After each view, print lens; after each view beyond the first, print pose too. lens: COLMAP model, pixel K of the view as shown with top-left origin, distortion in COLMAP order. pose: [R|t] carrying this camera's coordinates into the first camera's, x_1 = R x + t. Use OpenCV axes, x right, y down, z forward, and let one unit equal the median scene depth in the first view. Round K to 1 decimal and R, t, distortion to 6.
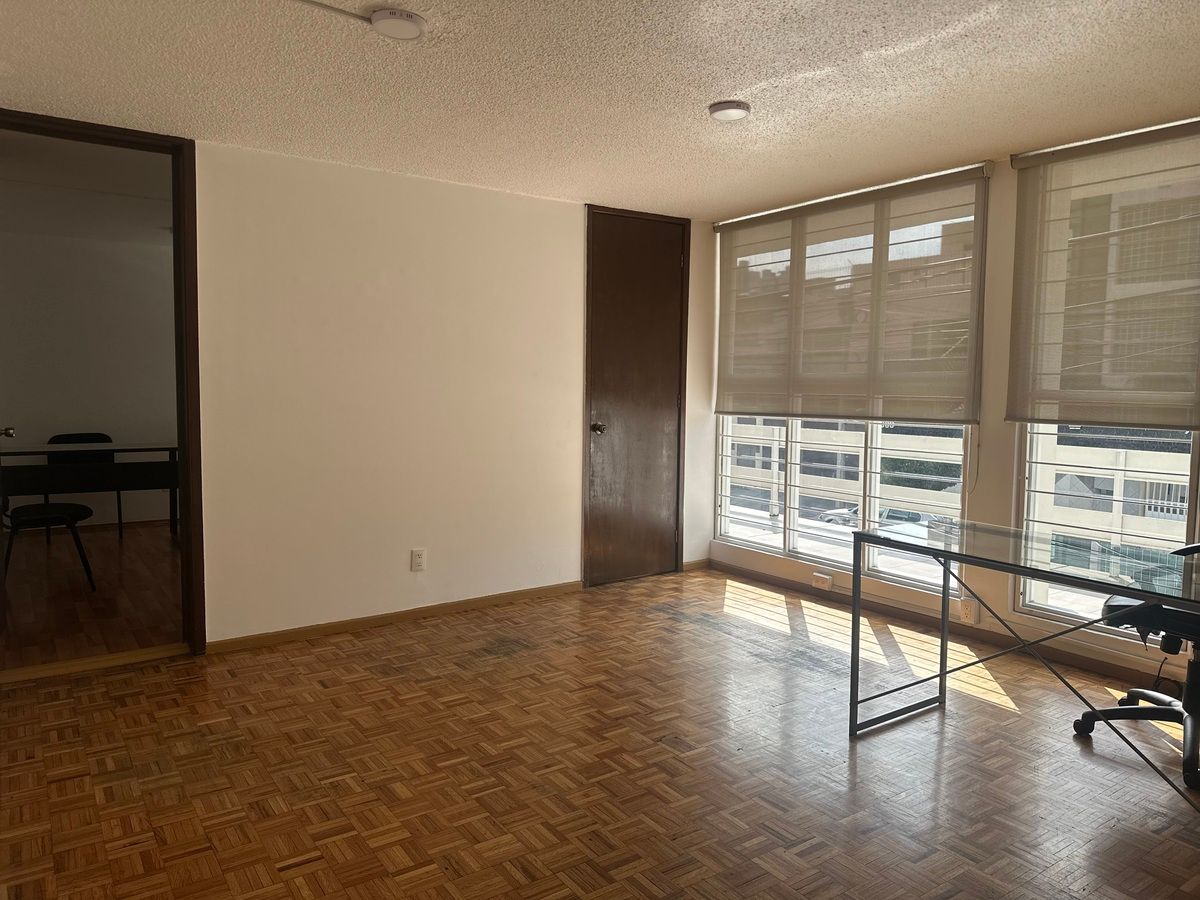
lens RADIAL K [[841.2, 0, 600.7], [0, 841.2, 442.2], [0, 0, 1]] dist [0.053989, -0.077912]
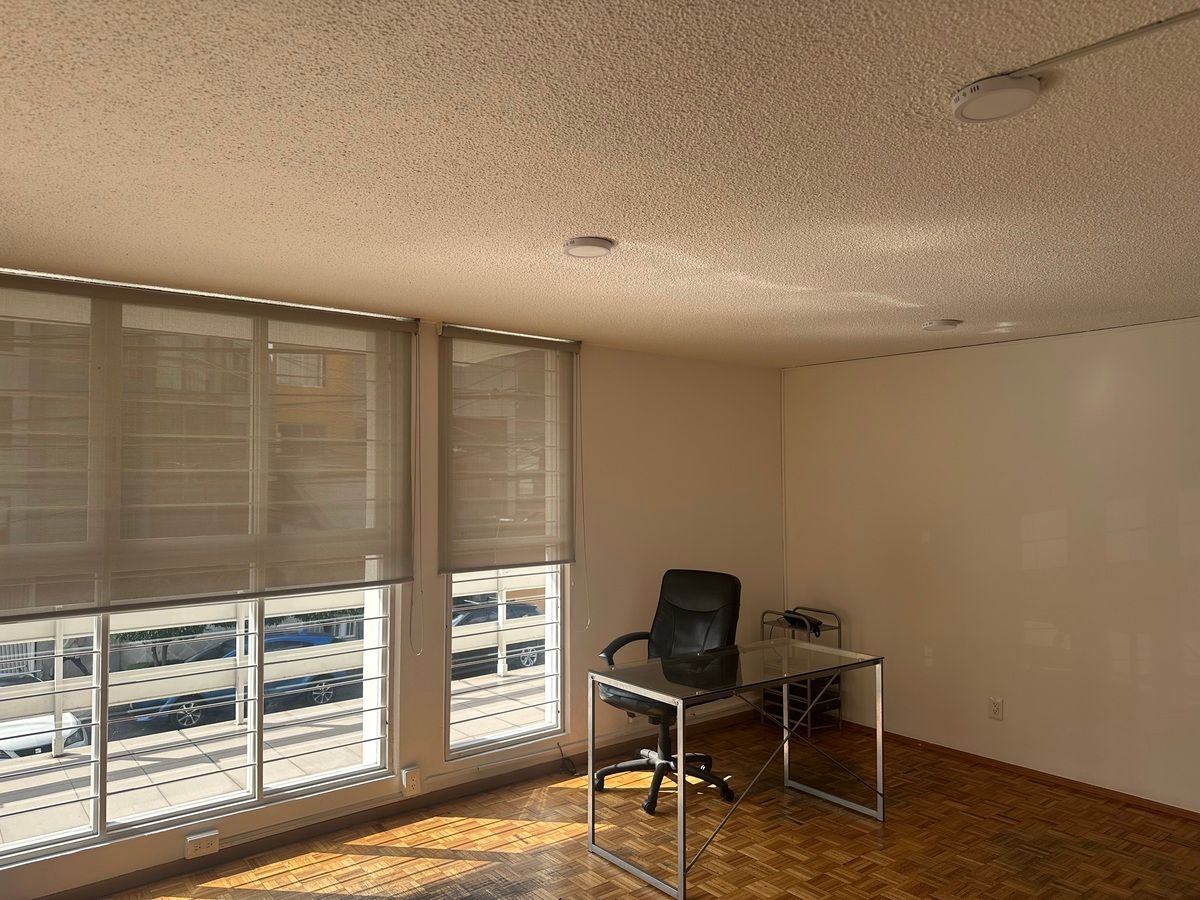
lens RADIAL K [[841.2, 0, 600.7], [0, 841.2, 442.2], [0, 0, 1]] dist [0.053989, -0.077912]
pose [[-0.076644, 0.031878, 0.996549, -0.740828], [0.072447, 0.997025, -0.026322, -0.191498], [-0.994423, 0.070180, -0.078726, 1.166841]]
